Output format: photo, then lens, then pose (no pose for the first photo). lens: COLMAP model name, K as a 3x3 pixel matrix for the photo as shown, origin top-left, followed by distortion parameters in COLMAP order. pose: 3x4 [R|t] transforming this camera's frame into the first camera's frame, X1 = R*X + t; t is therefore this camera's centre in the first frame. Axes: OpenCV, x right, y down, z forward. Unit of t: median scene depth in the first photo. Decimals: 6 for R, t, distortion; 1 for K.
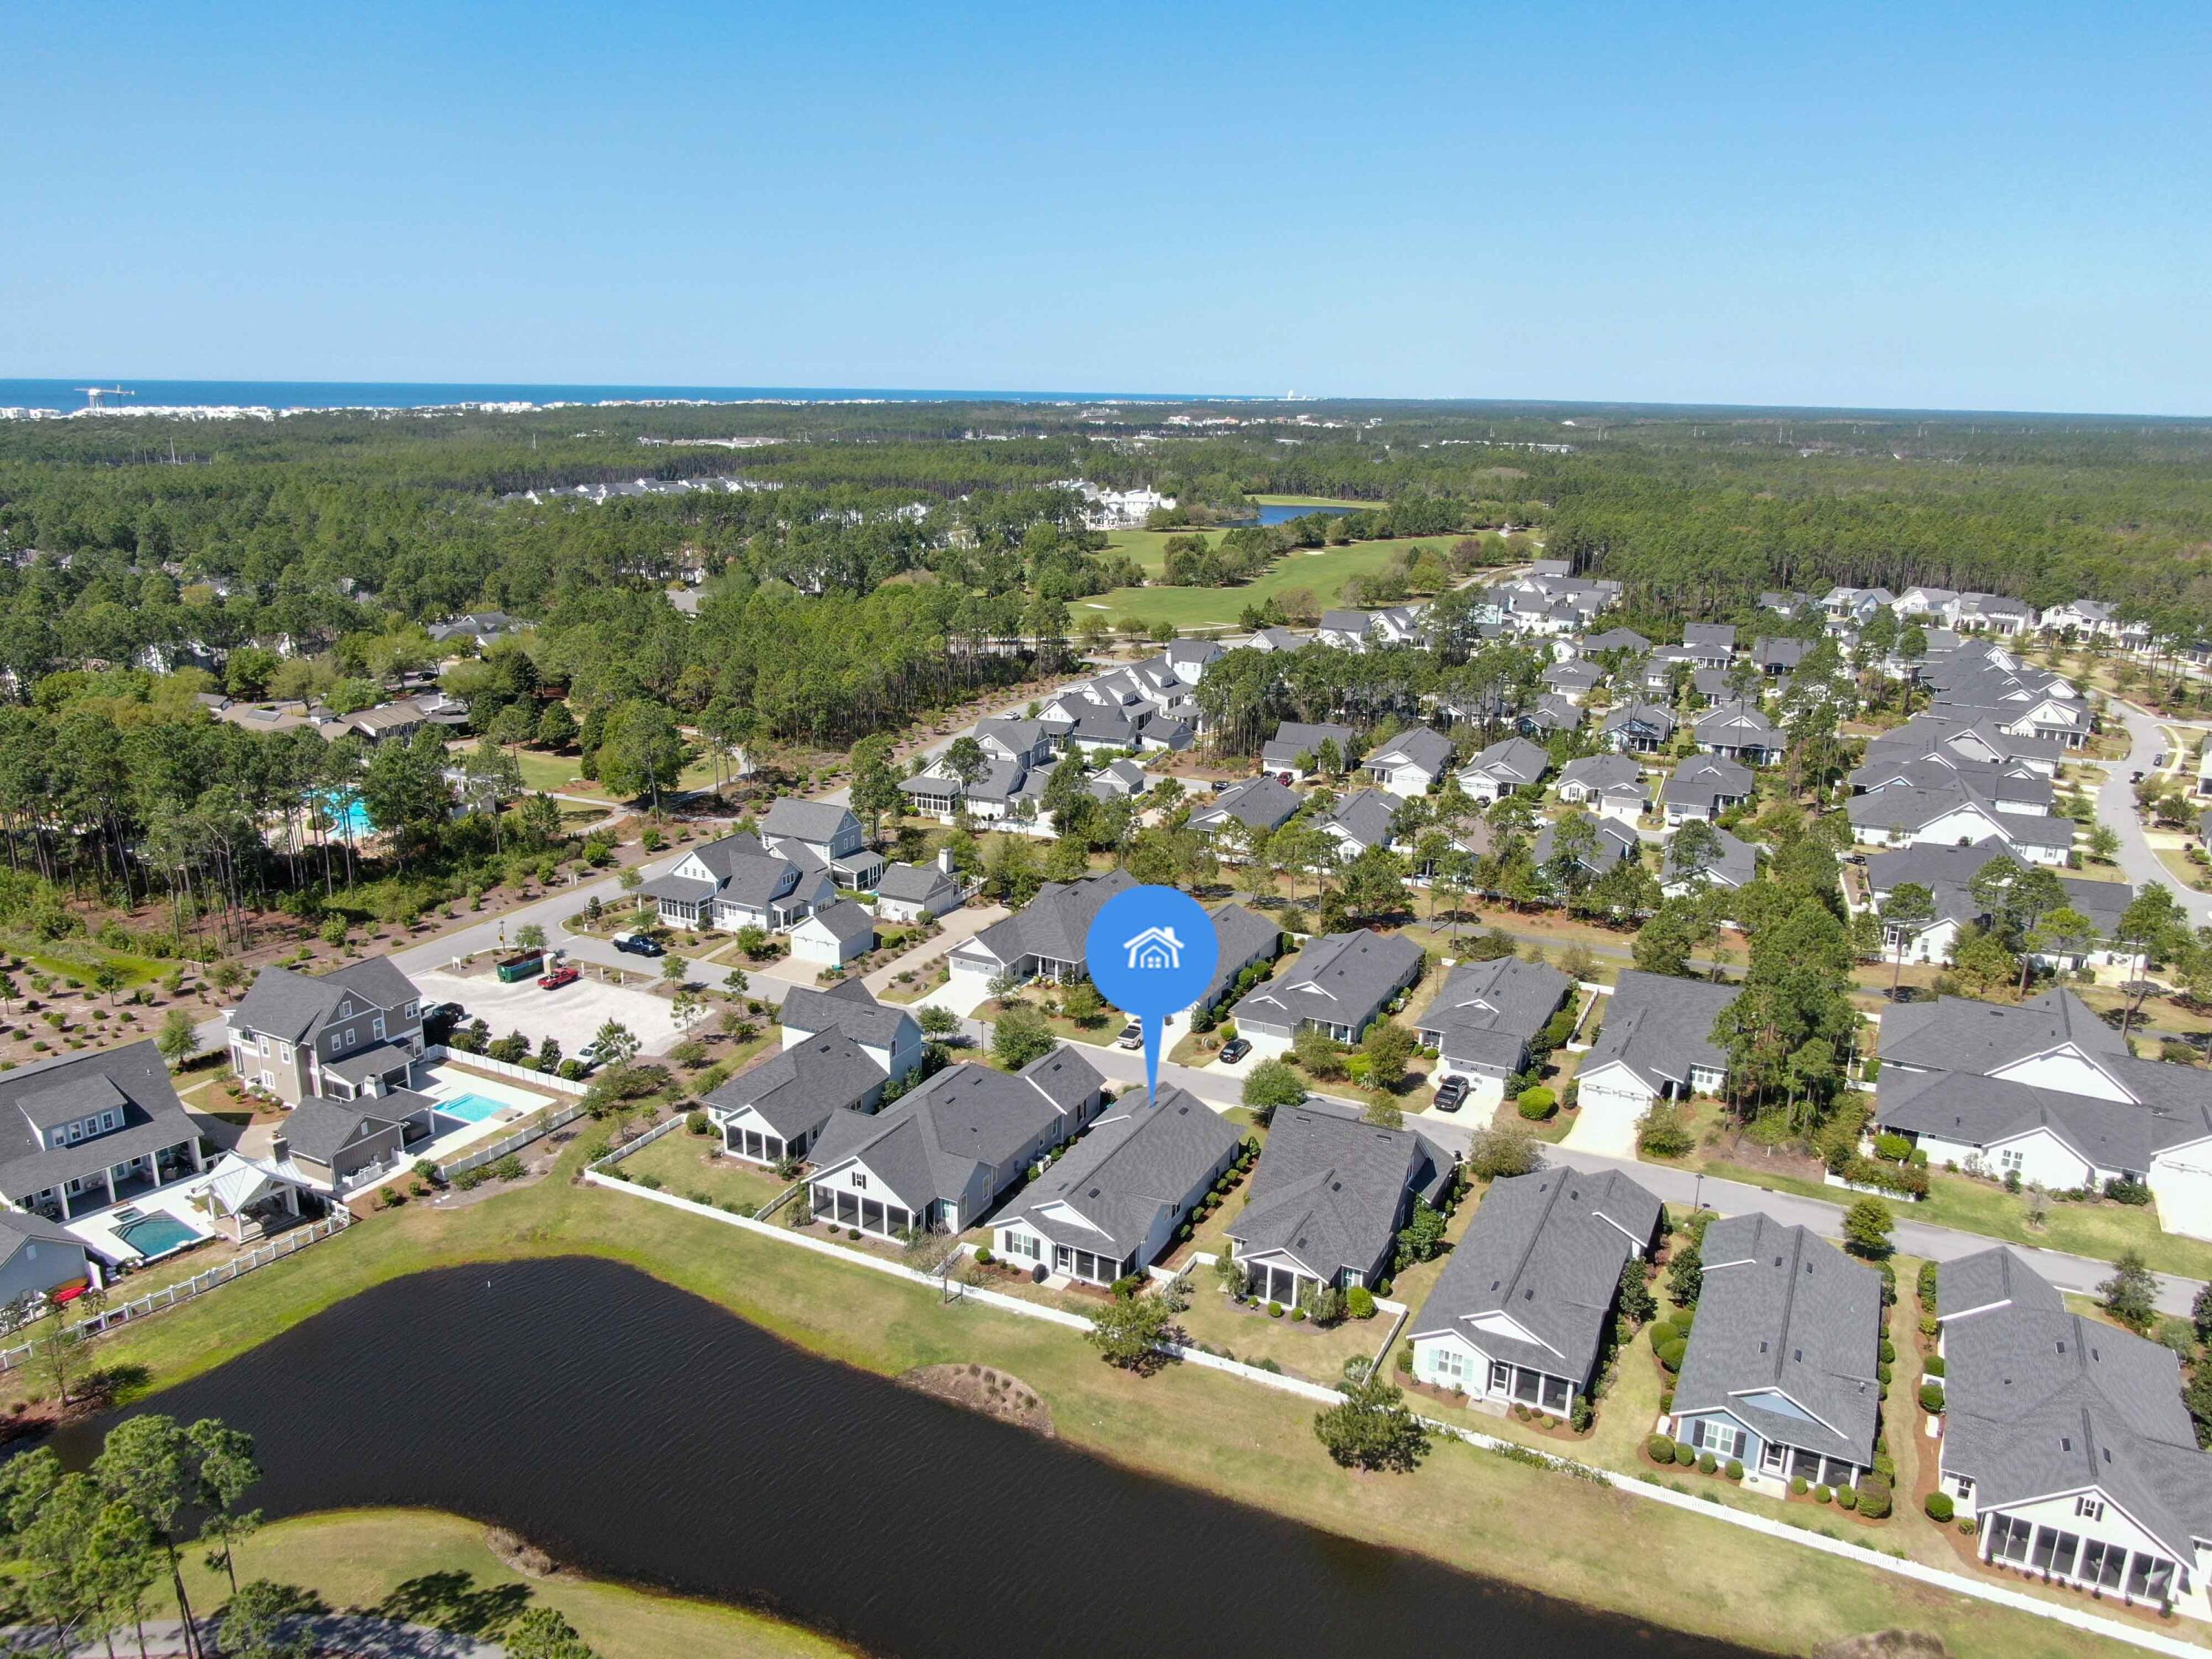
lens RADIAL K [[1584.5, 0, 1105.1], [0, 1584.5, 824.3], [0, 0, 1]] dist [-0.006159, -0.007235]
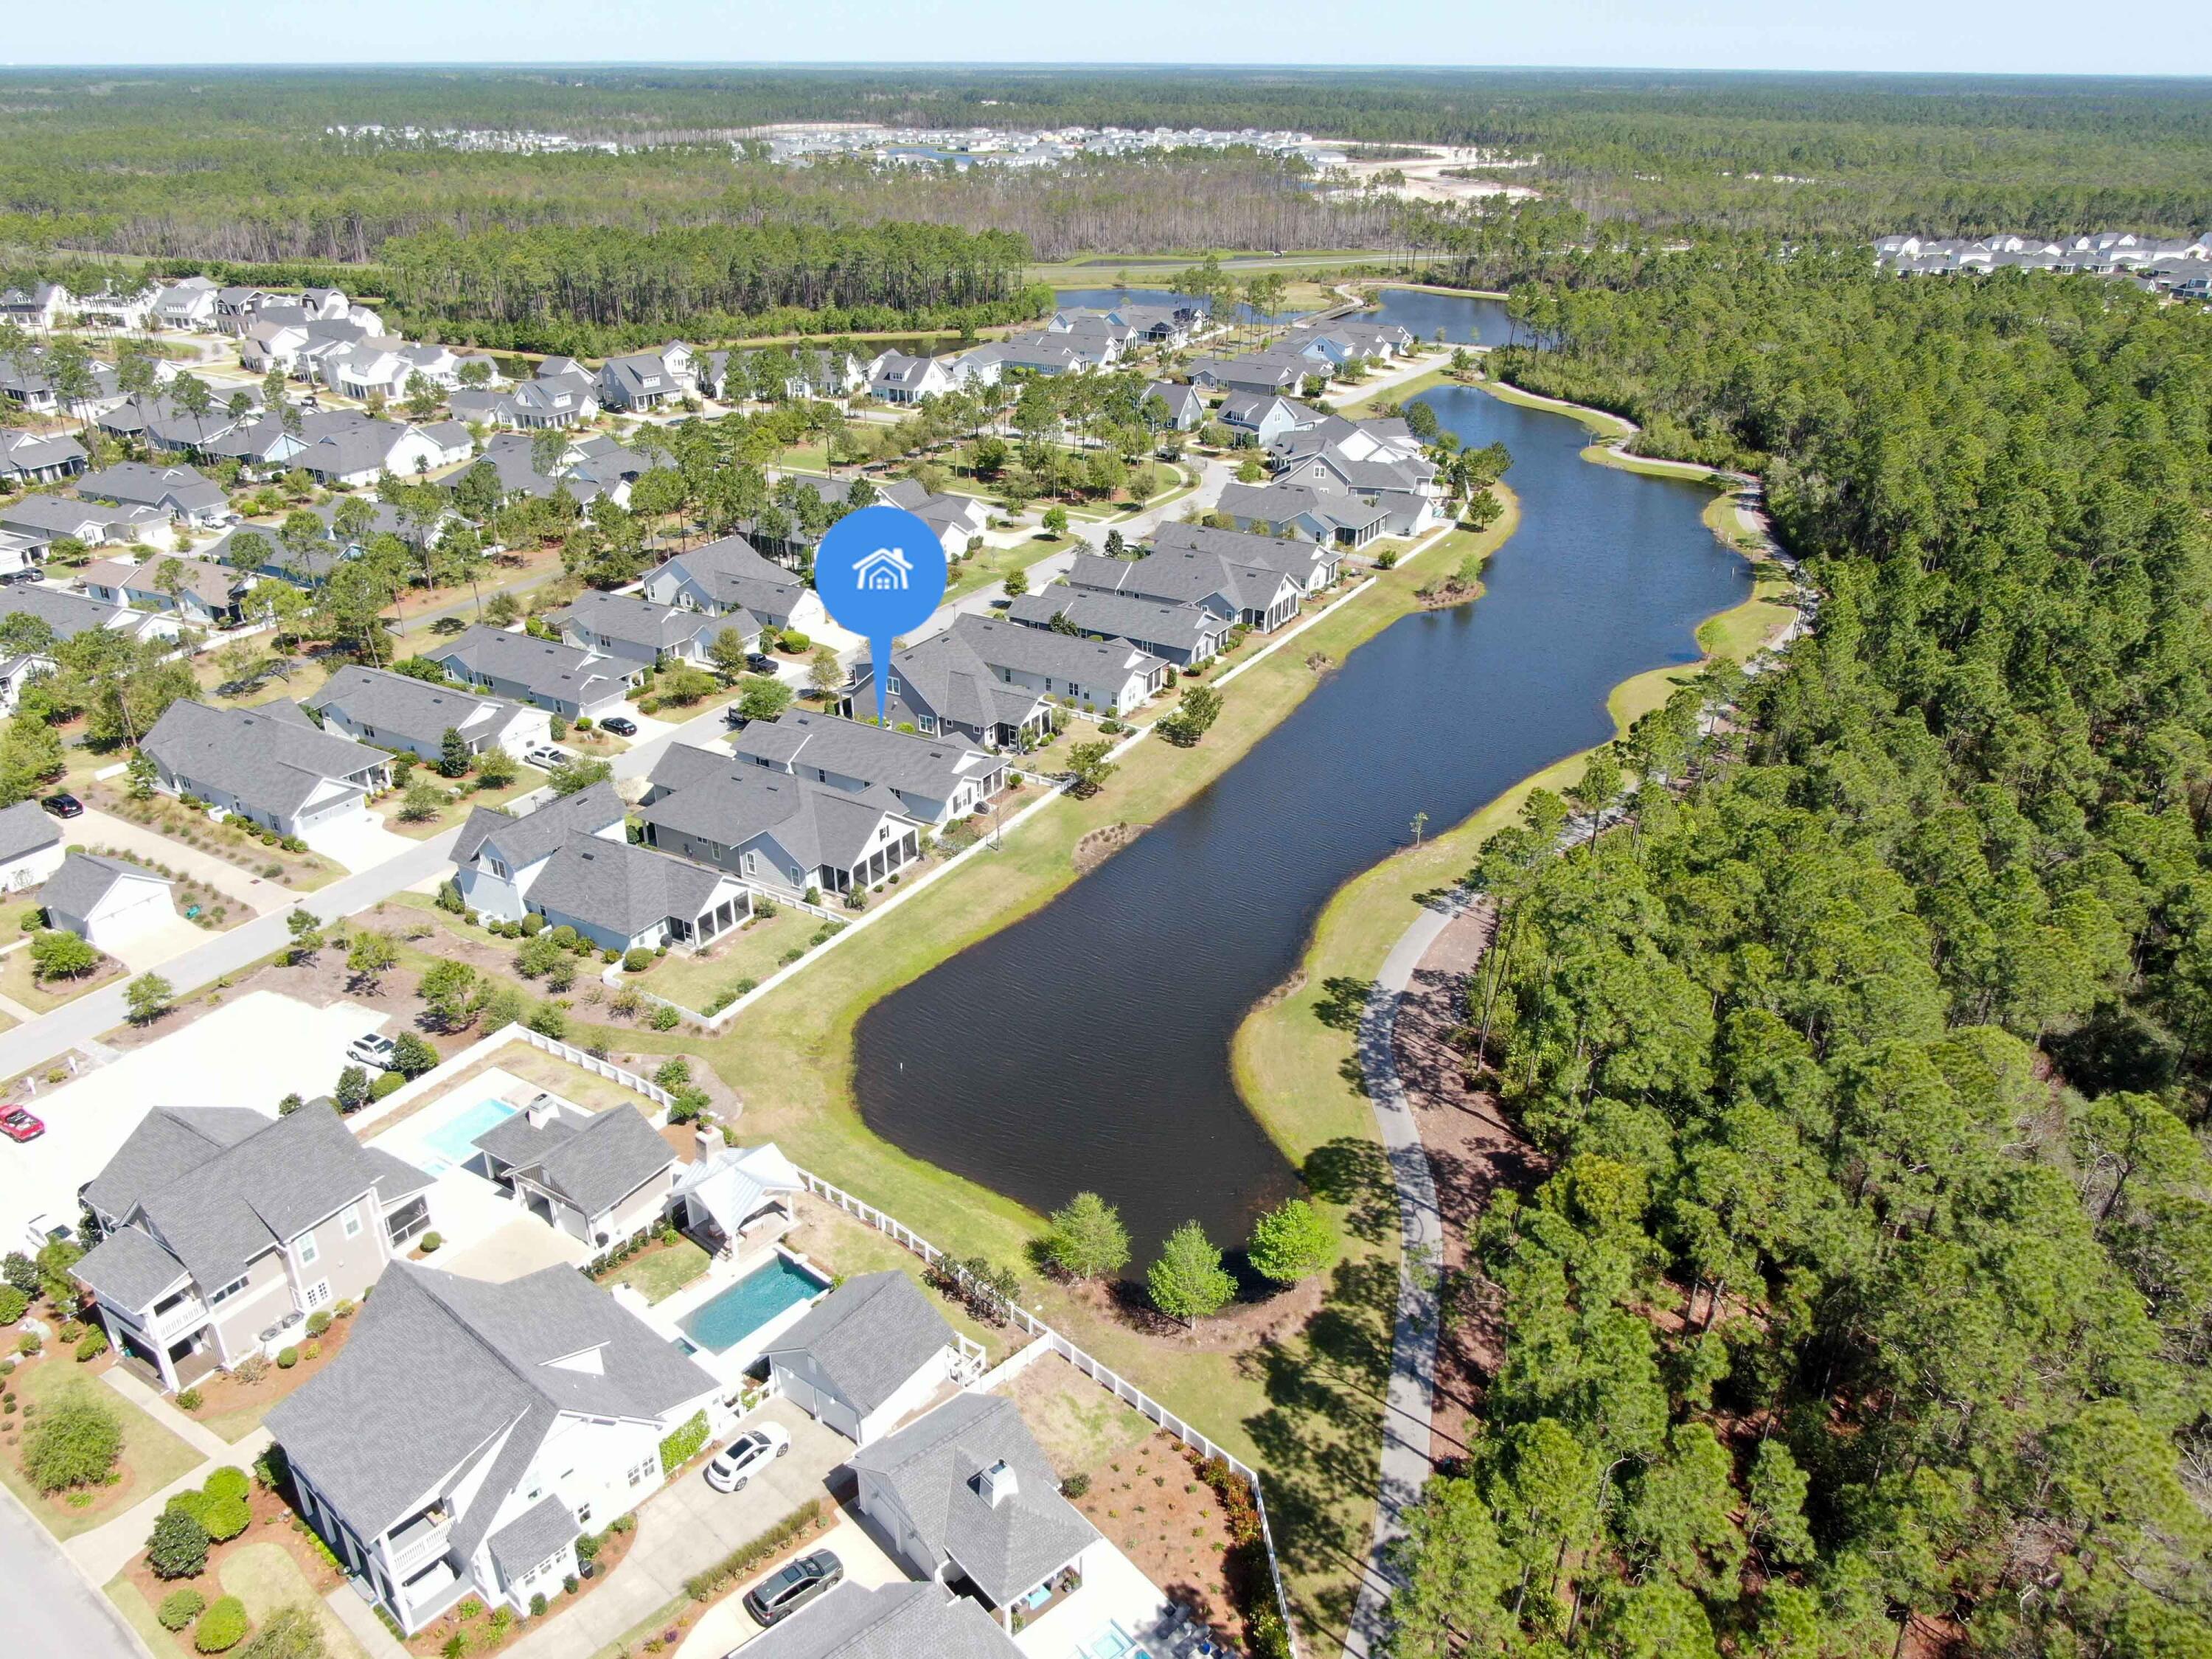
lens RADIAL K [[1584.5, 0, 1105.1], [0, 1584.5, 824.3], [0, 0, 1]] dist [-0.006159, -0.007235]
pose [[0.068315, -0.448415, 0.891211, -1.115911], [0.273136, 0.867575, 0.415585, -0.196866], [-0.959547, 0.215031, 0.181747, 0.636646]]
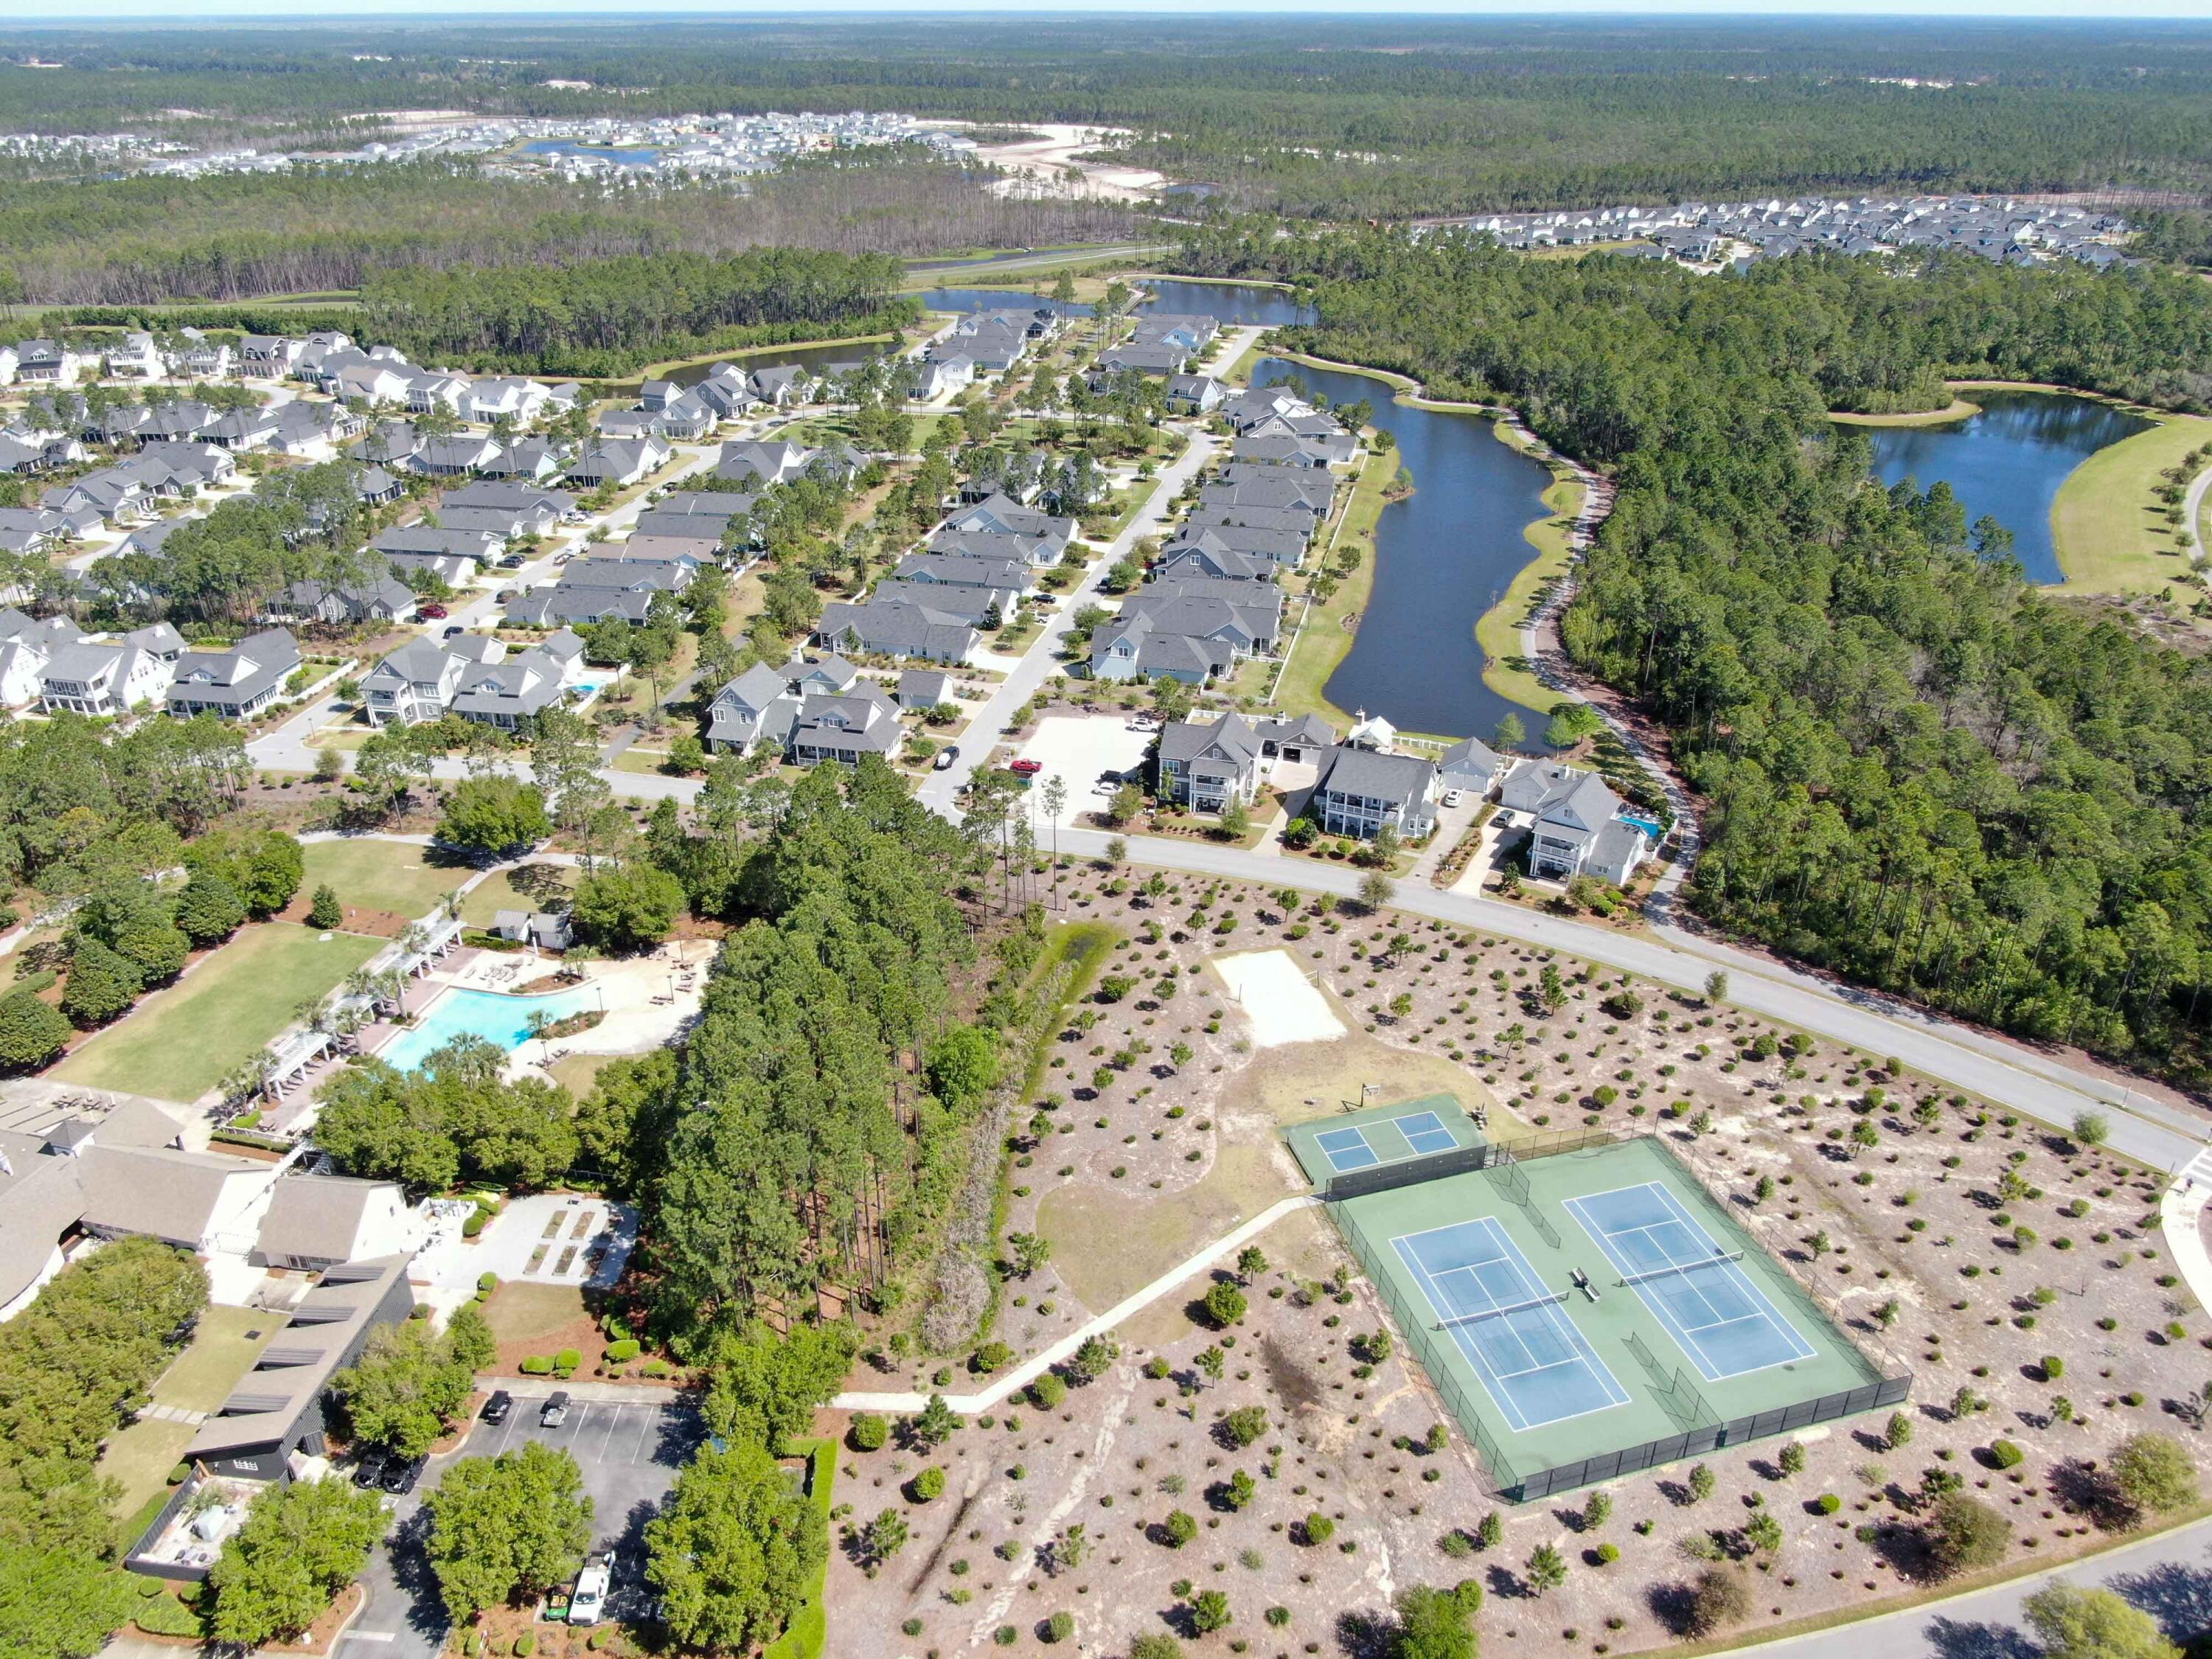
lens RADIAL K [[1584.5, 0, 1105.1], [0, 1584.5, 824.3], [0, 0, 1]] dist [-0.006159, -0.007235]
pose [[-0.223125, -0.462464, 0.858104, -2.165744], [0.267181, 0.817570, 0.510091, -0.757760], [-0.937459, 0.343083, -0.058858, 1.466471]]
